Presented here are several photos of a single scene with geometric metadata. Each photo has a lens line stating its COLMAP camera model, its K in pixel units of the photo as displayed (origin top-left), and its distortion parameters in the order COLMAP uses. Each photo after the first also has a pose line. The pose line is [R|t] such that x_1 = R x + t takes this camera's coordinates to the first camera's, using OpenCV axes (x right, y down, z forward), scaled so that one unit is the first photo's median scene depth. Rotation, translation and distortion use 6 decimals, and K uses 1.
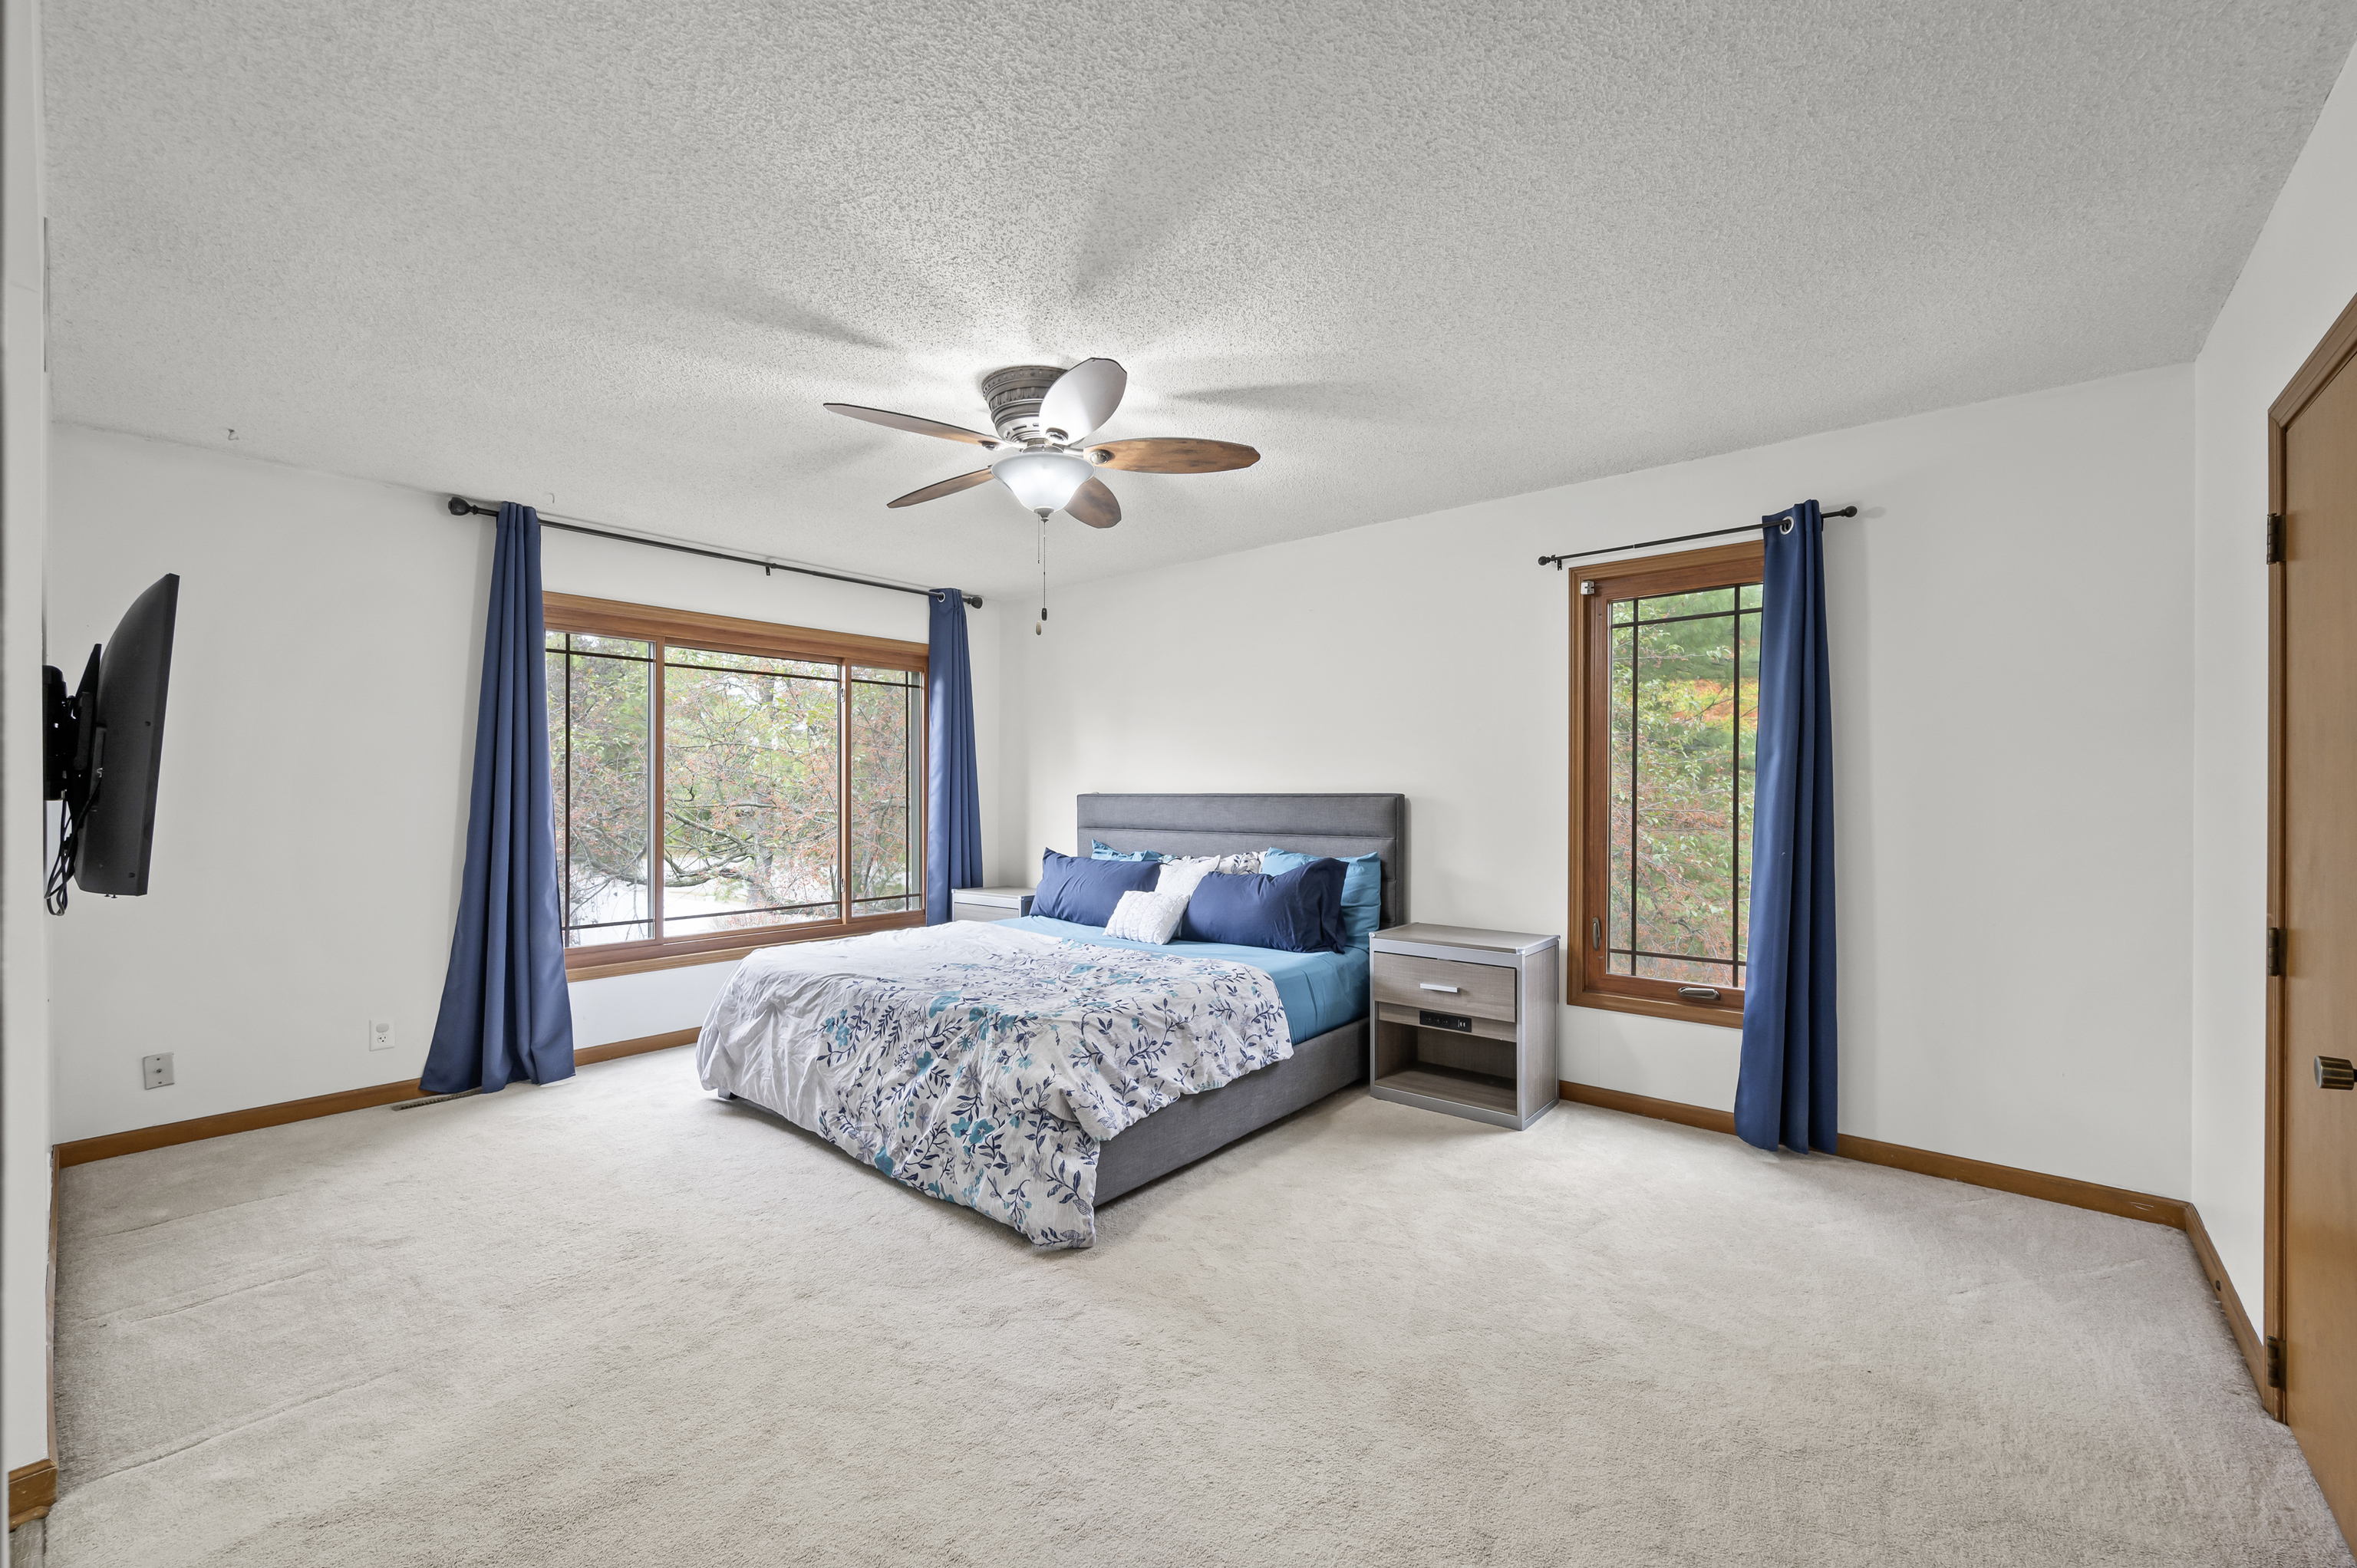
lens RADIAL K [[950.9, 0, 1178.0], [0, 950.9, 798.9], [0, 0, 1]] dist [0.000633, 0.000485]
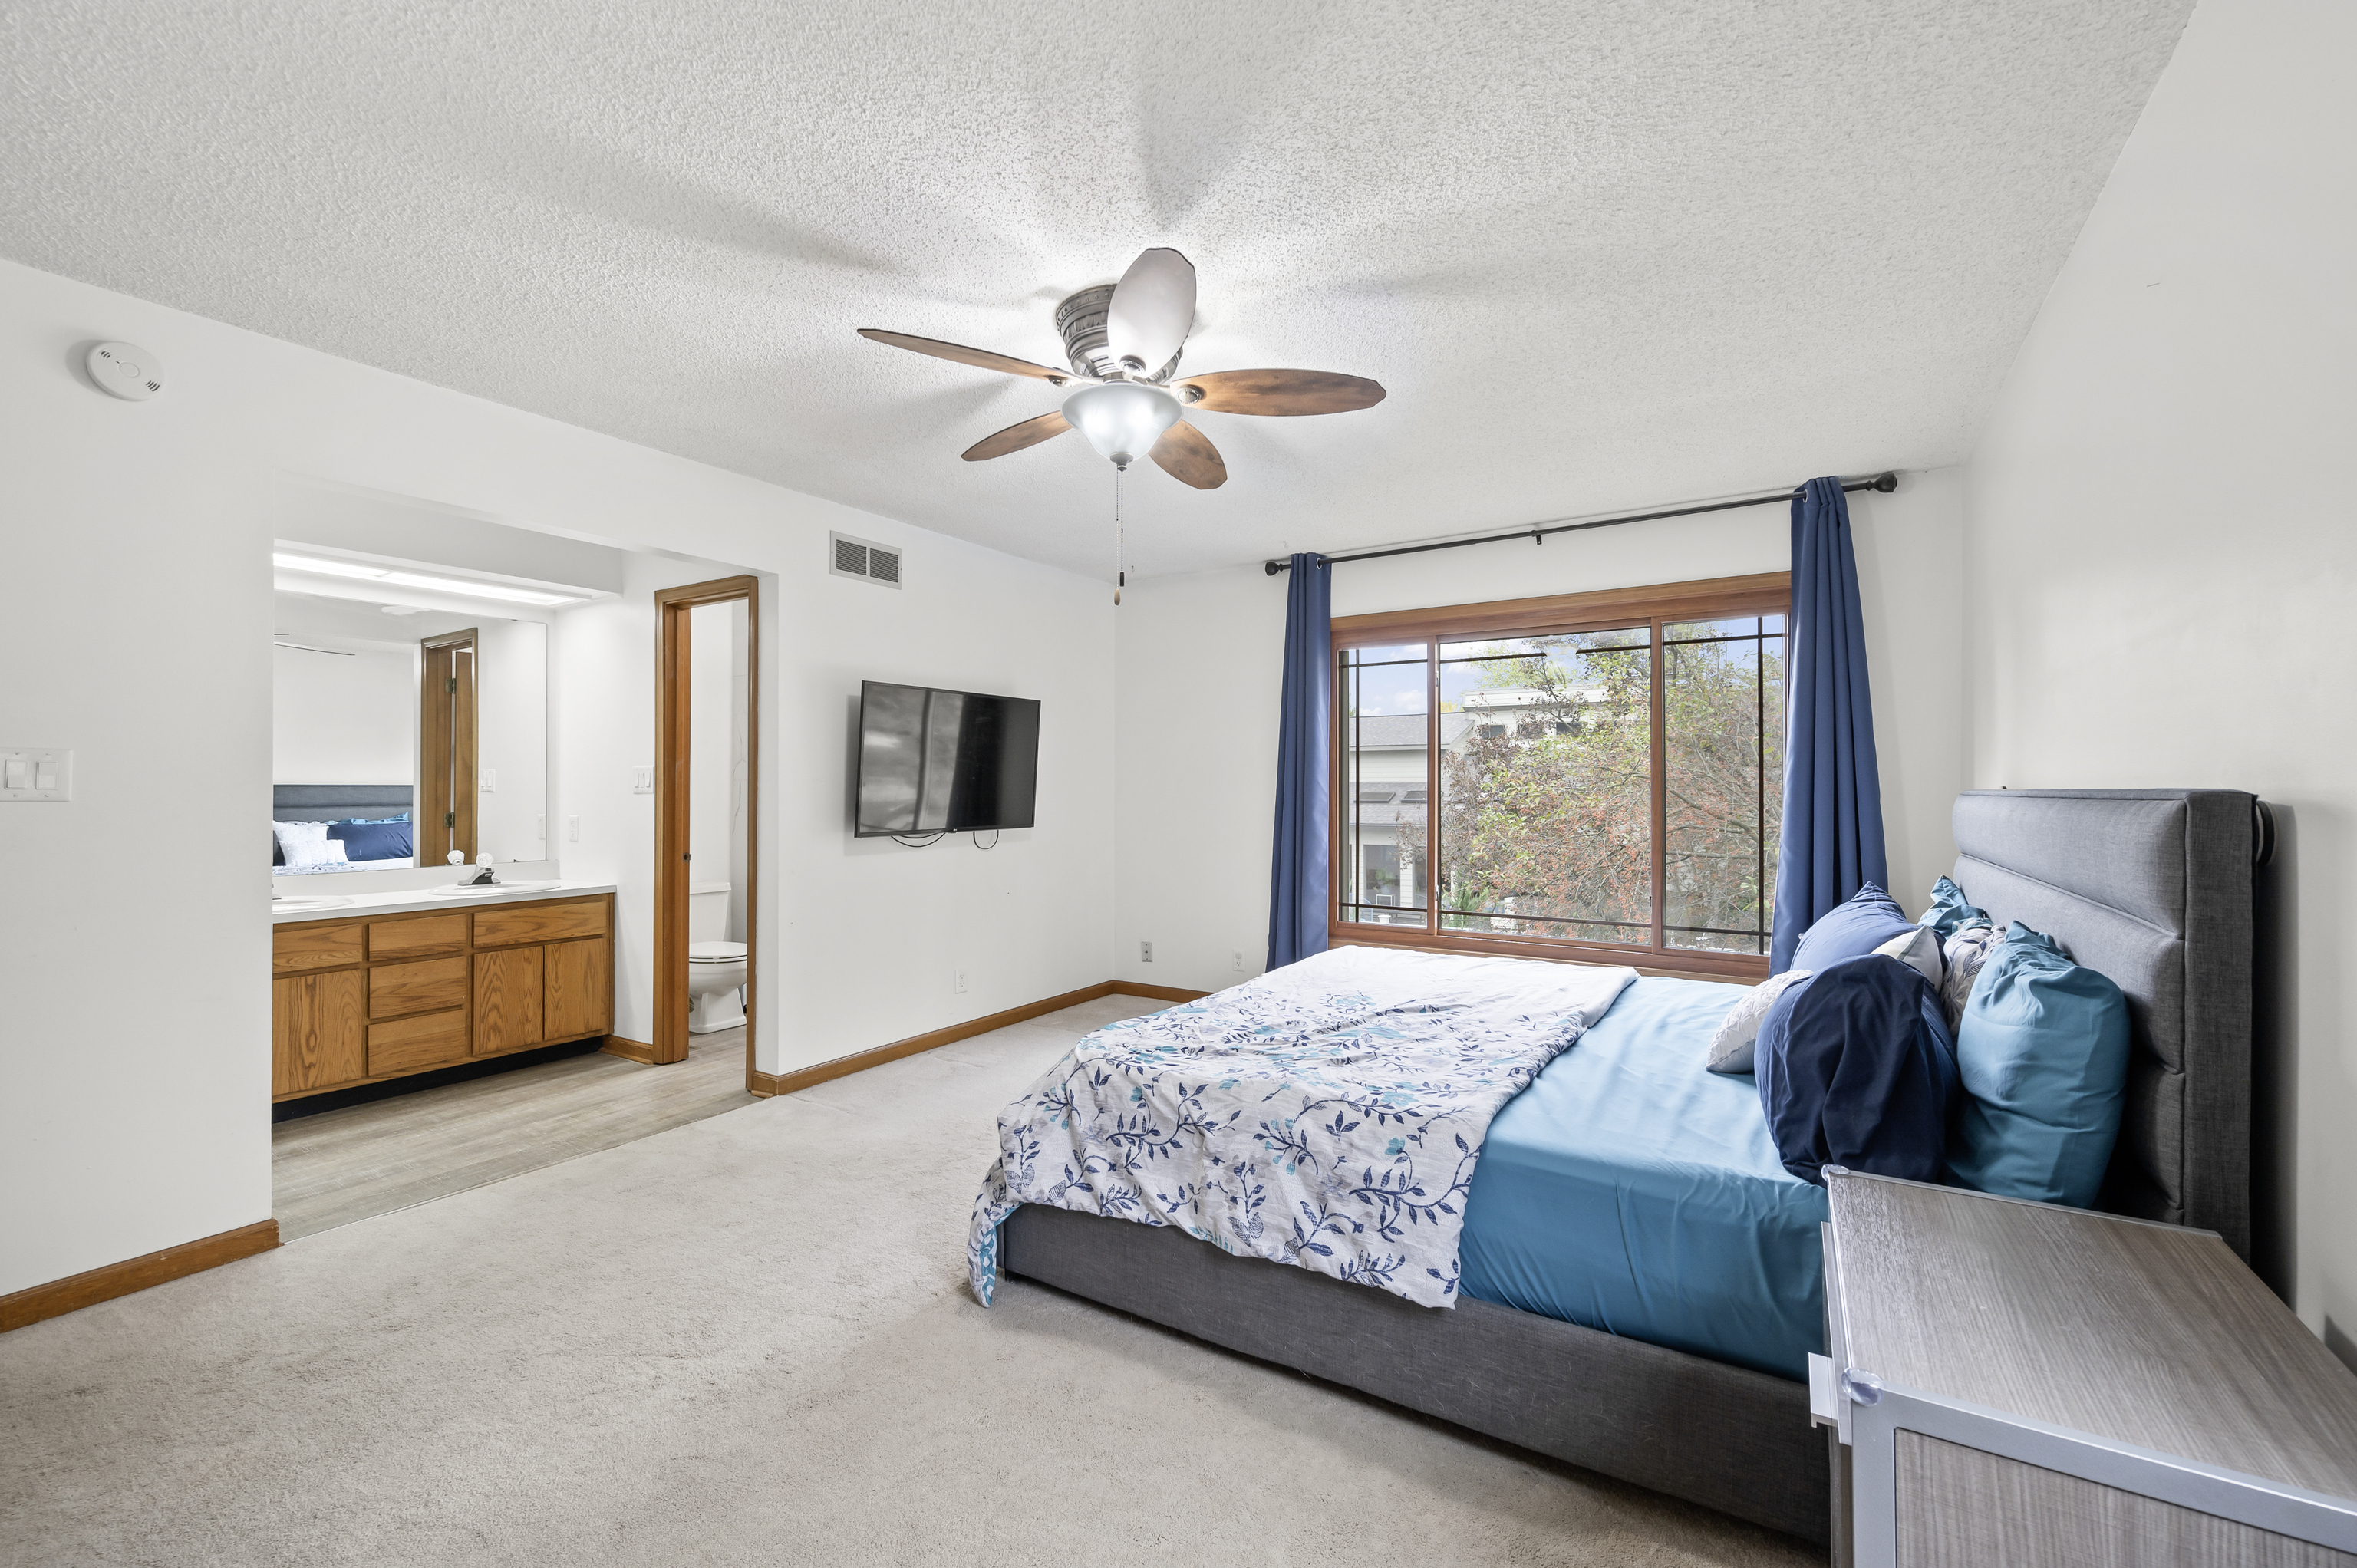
lens RADIAL K [[964.0, 0, 1178.5], [0, 964.0, 784.0], [0, 0, 1]] dist [0.001367, -0.000018]
pose [[0.143078, -0.001801, -0.989710, 0.646651], [-0.006308, 0.999976, -0.002731, -0.007939], [0.989691, 0.006634, 0.143063, 0.830715]]
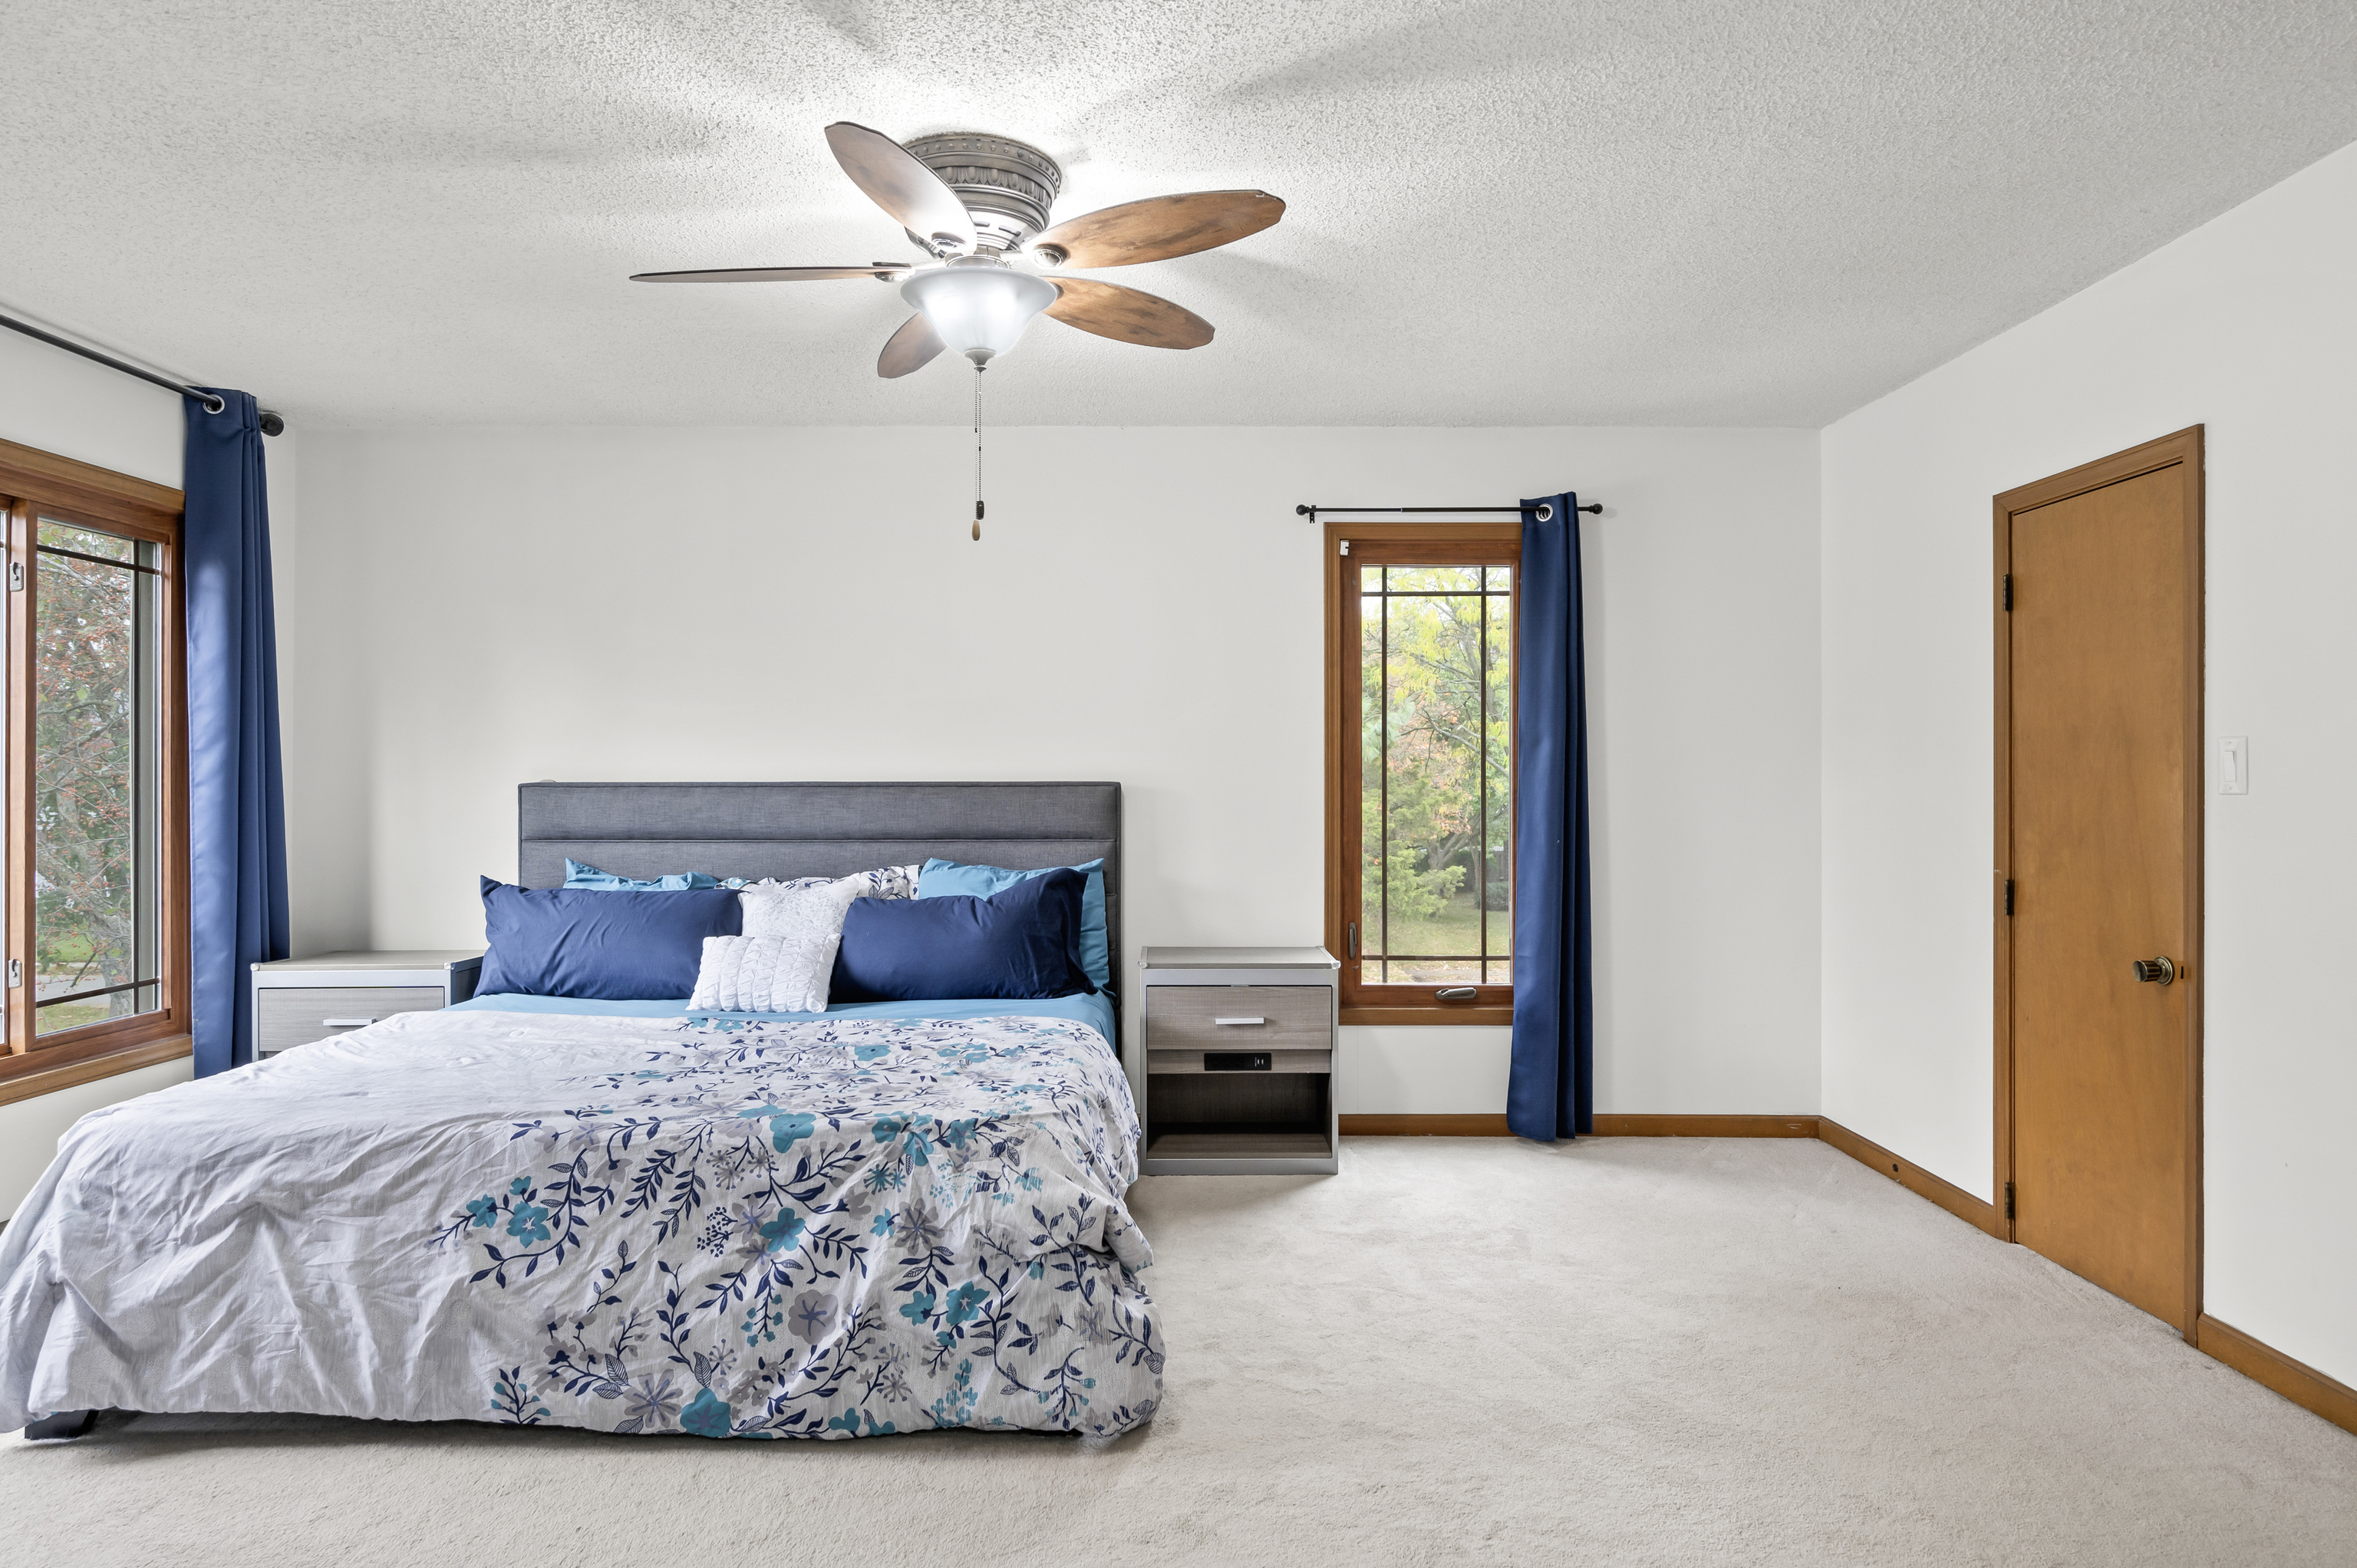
lens RADIAL K [[1351.7, 0, 1178.5], [0, 1351.7, 784.0], [0, 0, 1]] dist [-0.003860, -0.000319]
pose [[0.764046, -0.000271, 0.645162, -0.576661], [0.004250, 0.999980, -0.004613, 0.001800], [-0.645148, 0.006266, 0.764032, 0.170524]]
